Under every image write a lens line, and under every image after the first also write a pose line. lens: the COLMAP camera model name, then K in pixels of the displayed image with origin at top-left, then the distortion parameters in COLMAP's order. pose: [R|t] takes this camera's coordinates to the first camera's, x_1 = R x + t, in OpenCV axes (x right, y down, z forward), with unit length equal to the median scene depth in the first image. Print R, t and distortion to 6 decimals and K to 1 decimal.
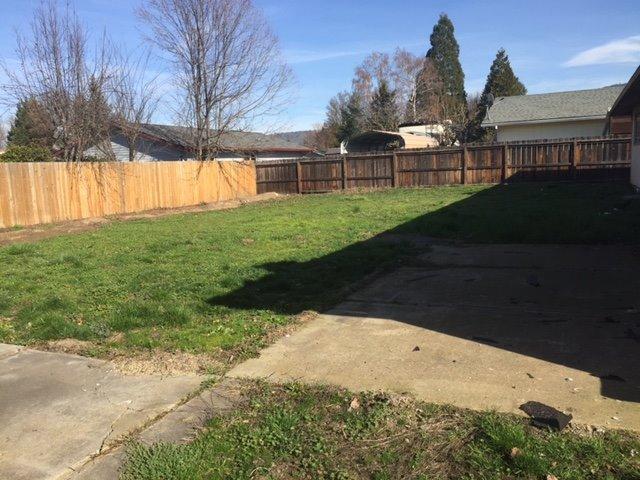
lens RADIAL K [[540.5, 0, 317.6], [0, 540.5, 236.9], [0, 0, 1]] dist [0.005796, 0.008282]
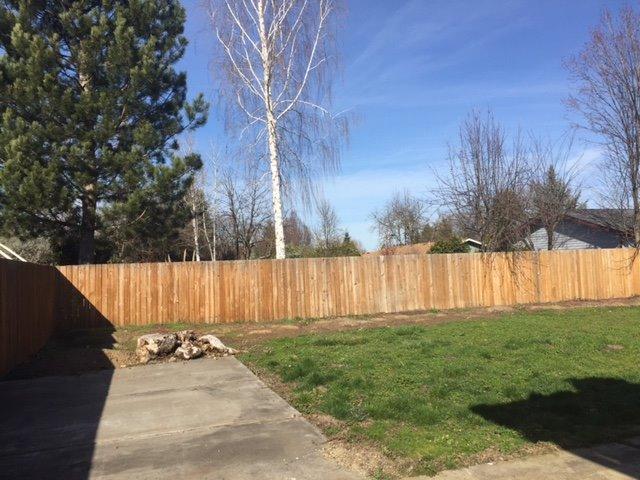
lens RADIAL K [[540.5, 0, 316.3], [0, 540.5, 238.8], [0, 0, 1]] dist [0.005796, 0.008282]
pose [[0.670918, -0.026938, -0.741042, 0.117602], [-0.082852, 0.990359, -0.111014, -0.017765], [0.736889, 0.135878, 0.662218, 0.034207]]
